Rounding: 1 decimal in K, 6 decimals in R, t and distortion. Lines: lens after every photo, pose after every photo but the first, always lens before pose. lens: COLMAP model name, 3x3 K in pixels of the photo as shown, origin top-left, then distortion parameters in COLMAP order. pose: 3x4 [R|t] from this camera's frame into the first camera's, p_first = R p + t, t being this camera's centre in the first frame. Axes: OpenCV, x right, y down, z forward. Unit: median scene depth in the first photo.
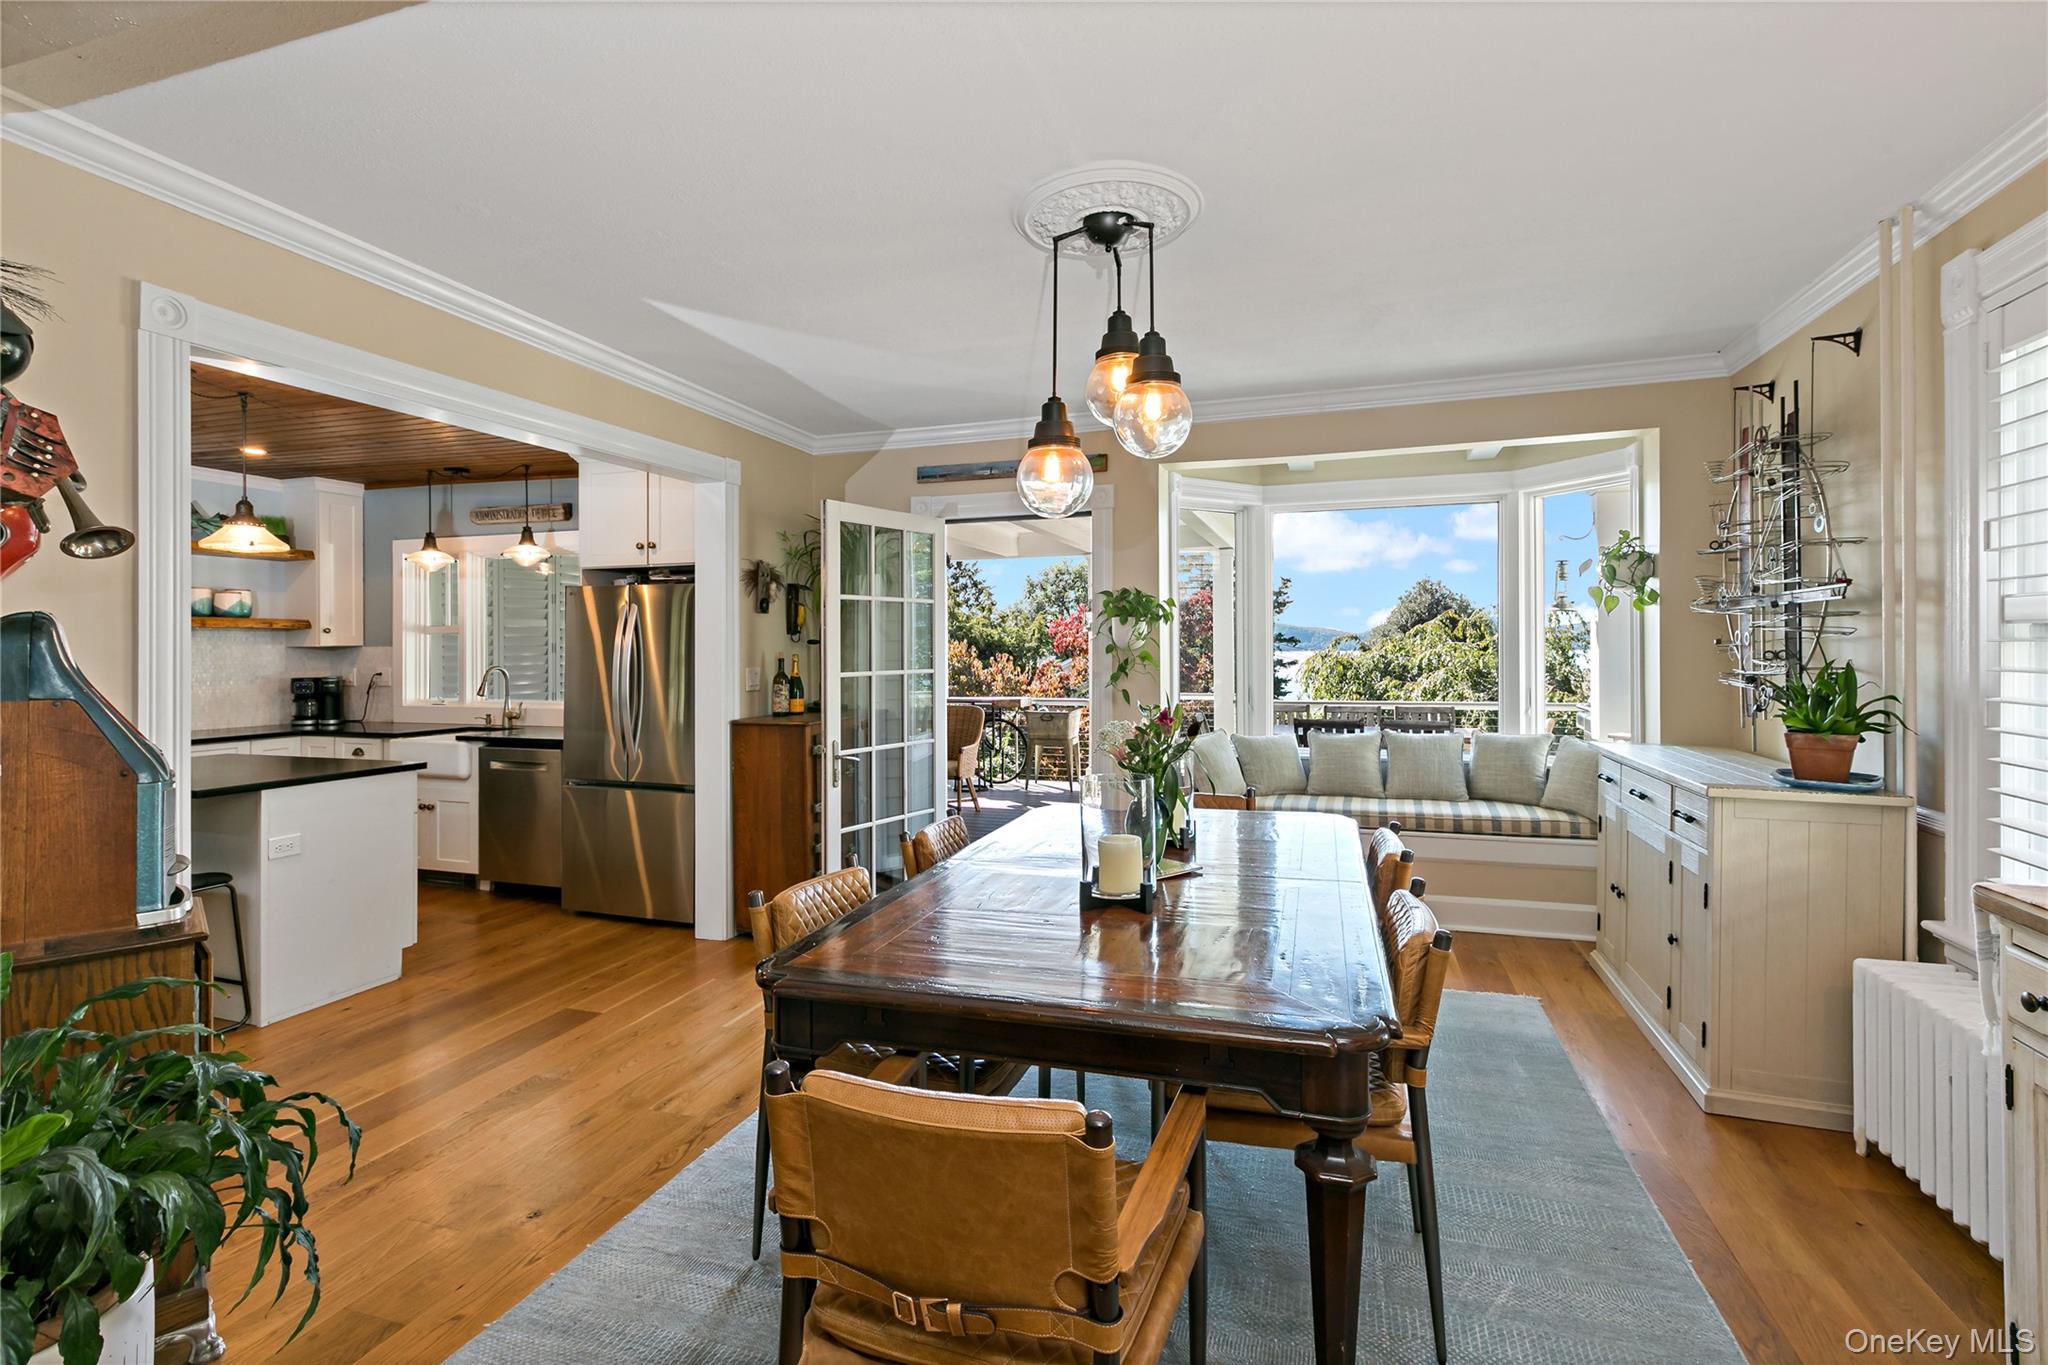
lens RADIAL K [[926.8, 0, 1031.4], [0, 926.8, 643.4], [0, 0, 1]] dist [0.004154, -0.000919]
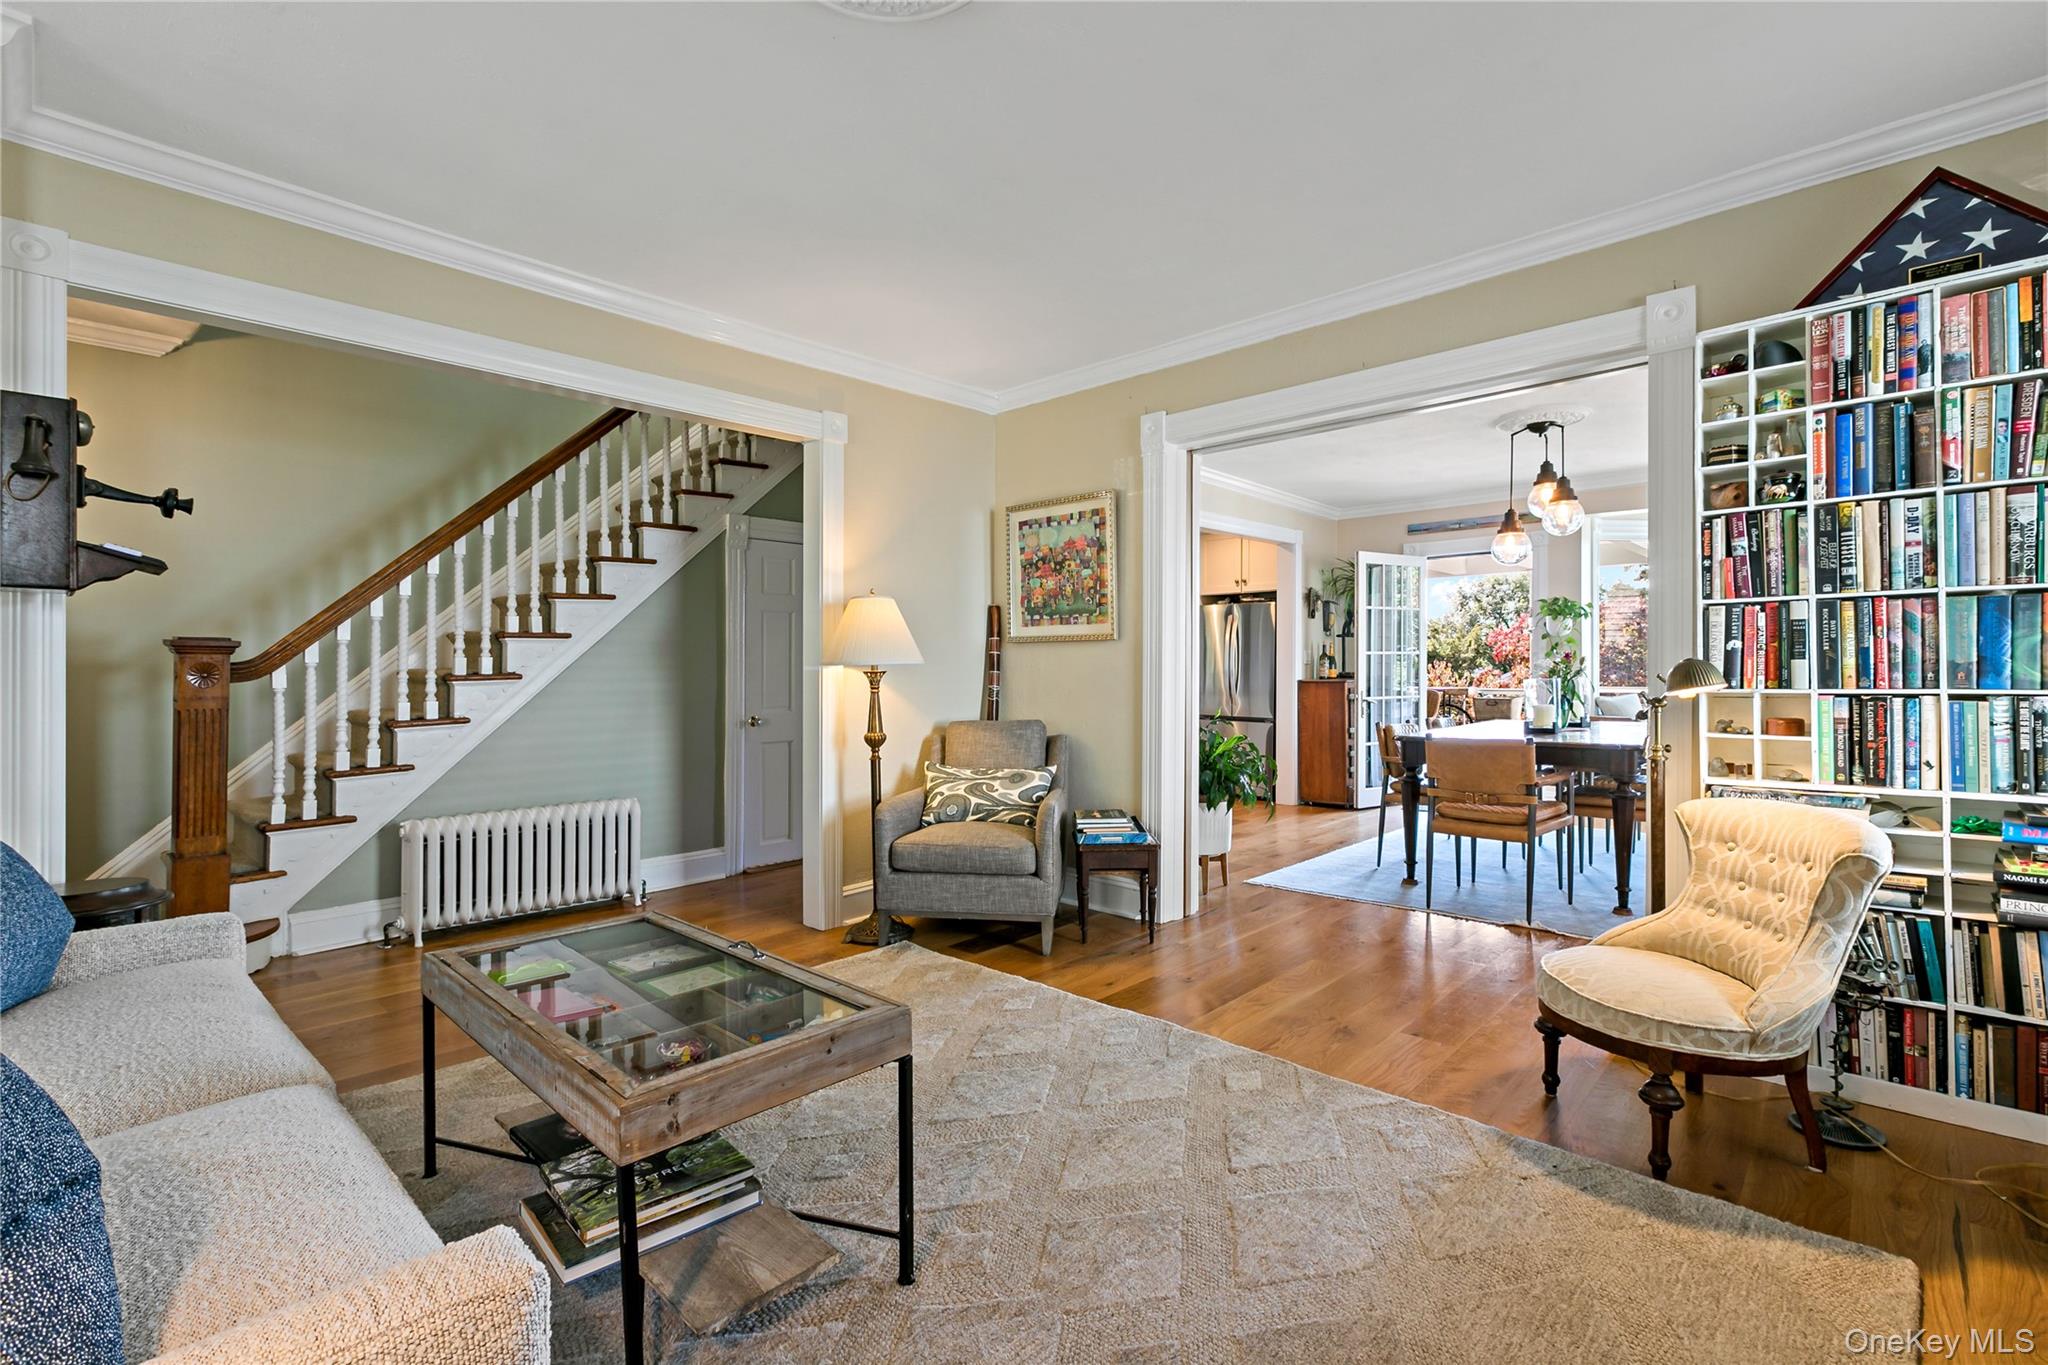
lens RADIAL K [[926.8, 0, 1036.4], [0, 926.8, 666.6], [0, 0, 1]] dist [0.004154, -0.000919]
pose [[0.909699, 0.000815, -0.415268, -0.041872], [0.001490, 0.999985, 0.005227, 0.042793], [0.415267, -0.005374, 0.909684, -0.706391]]
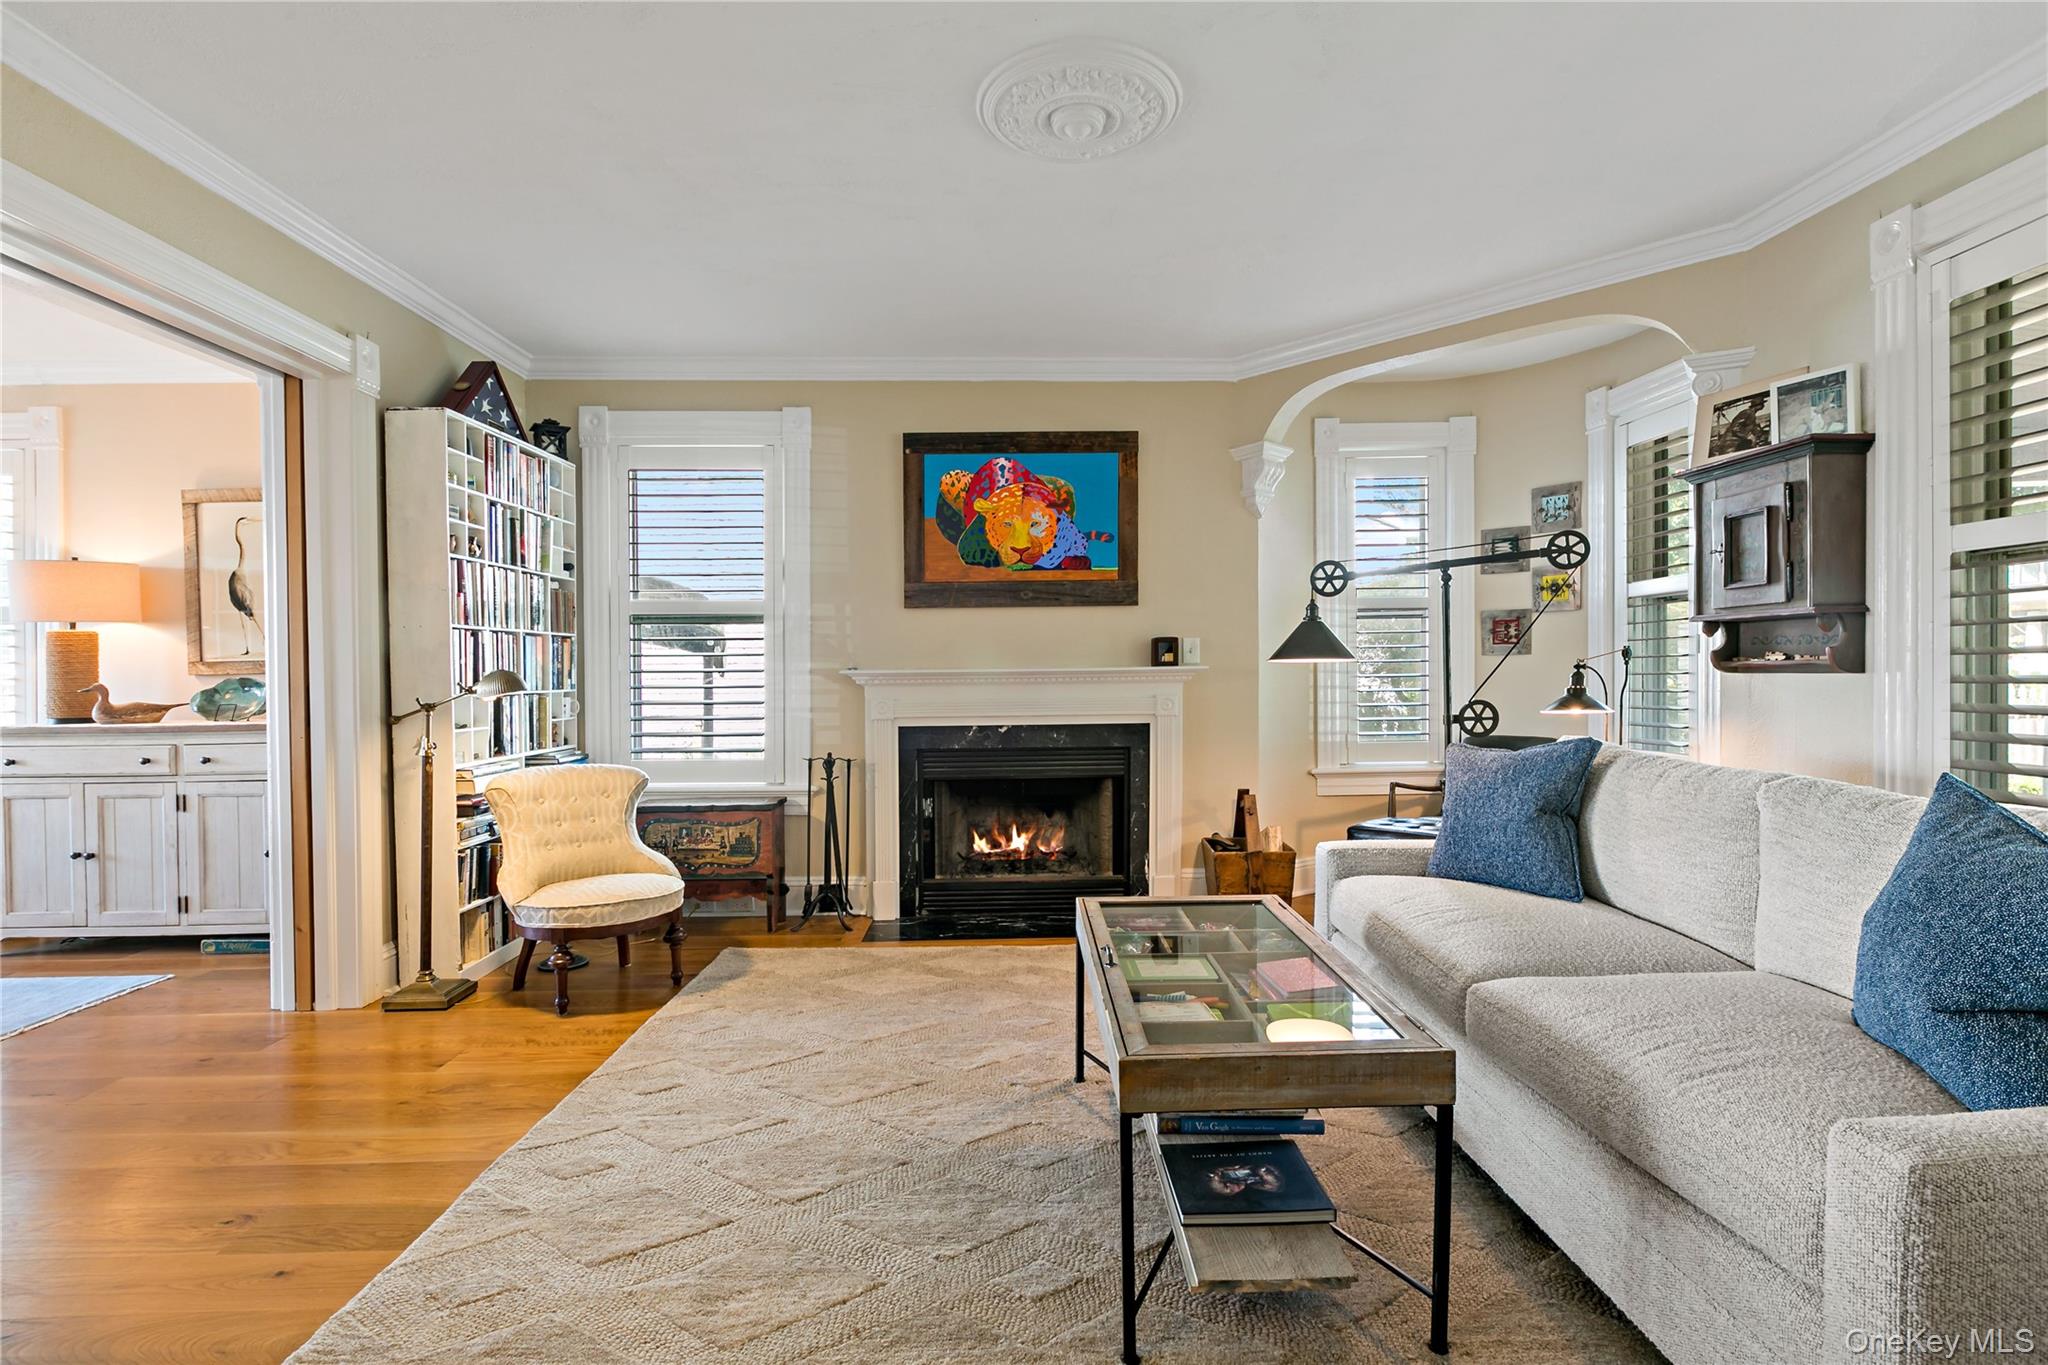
lens RADIAL K [[955.9, 0, 1060.4], [0, 955.9, 687.7], [0, 0, 1]] dist [-0.013032, 0.000100]
pose [[-0.361760, -0.005218, 0.932257, -0.709546], [0.004559, 0.999962, 0.007366, 0.051575], [-0.932260, 0.006915, -0.361722, -0.227519]]
